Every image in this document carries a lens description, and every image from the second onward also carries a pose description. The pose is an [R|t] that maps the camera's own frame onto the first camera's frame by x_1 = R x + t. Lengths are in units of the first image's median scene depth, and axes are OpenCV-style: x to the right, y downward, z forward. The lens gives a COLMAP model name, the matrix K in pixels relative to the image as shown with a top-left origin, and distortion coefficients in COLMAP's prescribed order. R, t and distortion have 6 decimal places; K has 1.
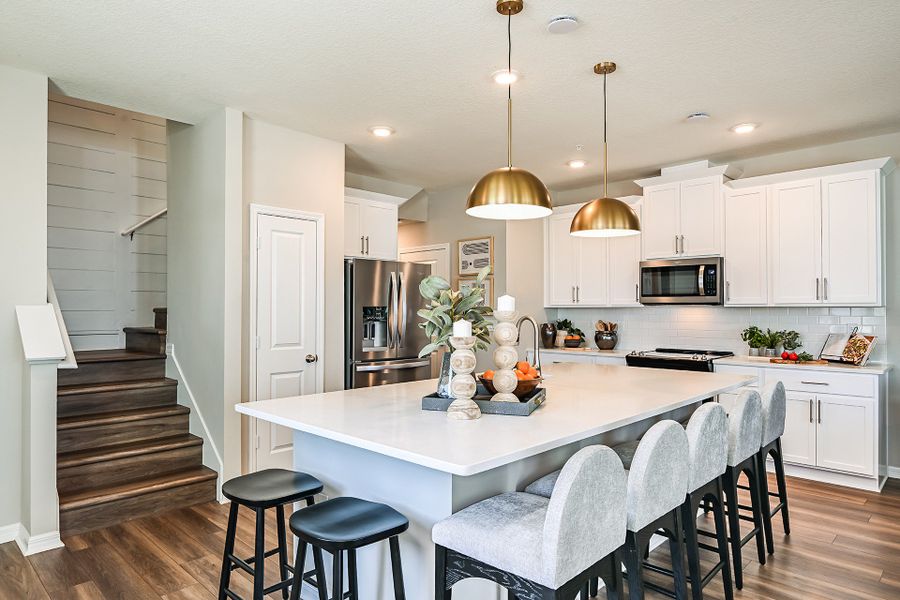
lens RADIAL K [[582.4, 0, 450.0], [0, 582.4, 300.0], [0, 0, 1]] dist [0.001710, 0.000280]
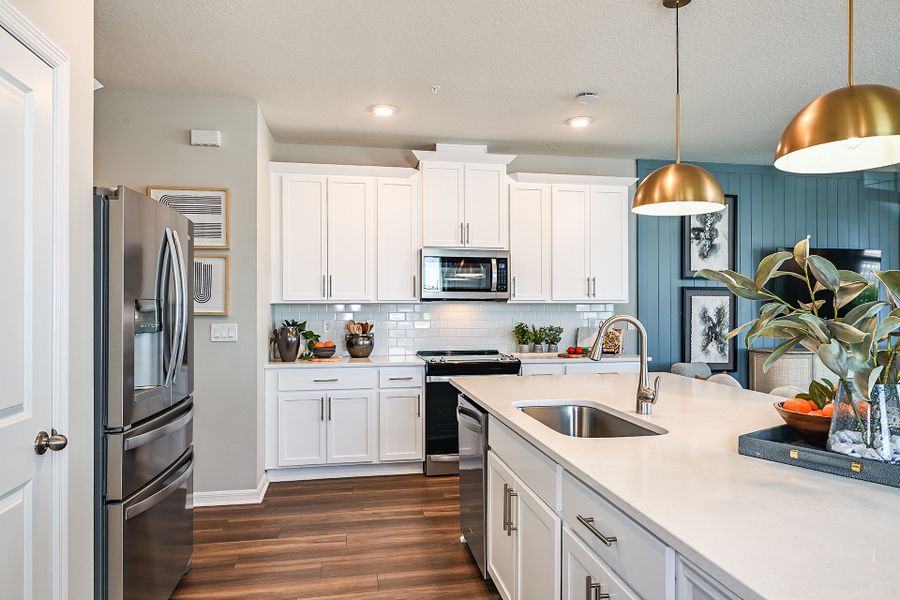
lens RADIAL K [[582.4, 0, 450.0], [0, 582.4, 300.0], [0, 0, 1]] dist [0.001710, 0.000280]
pose [[0.557833, 0.007714, 0.829918, -0.370667], [-0.012803, 0.999918, -0.000688, 0.007888], [-0.829855, -0.010242, 0.557885, 0.540715]]
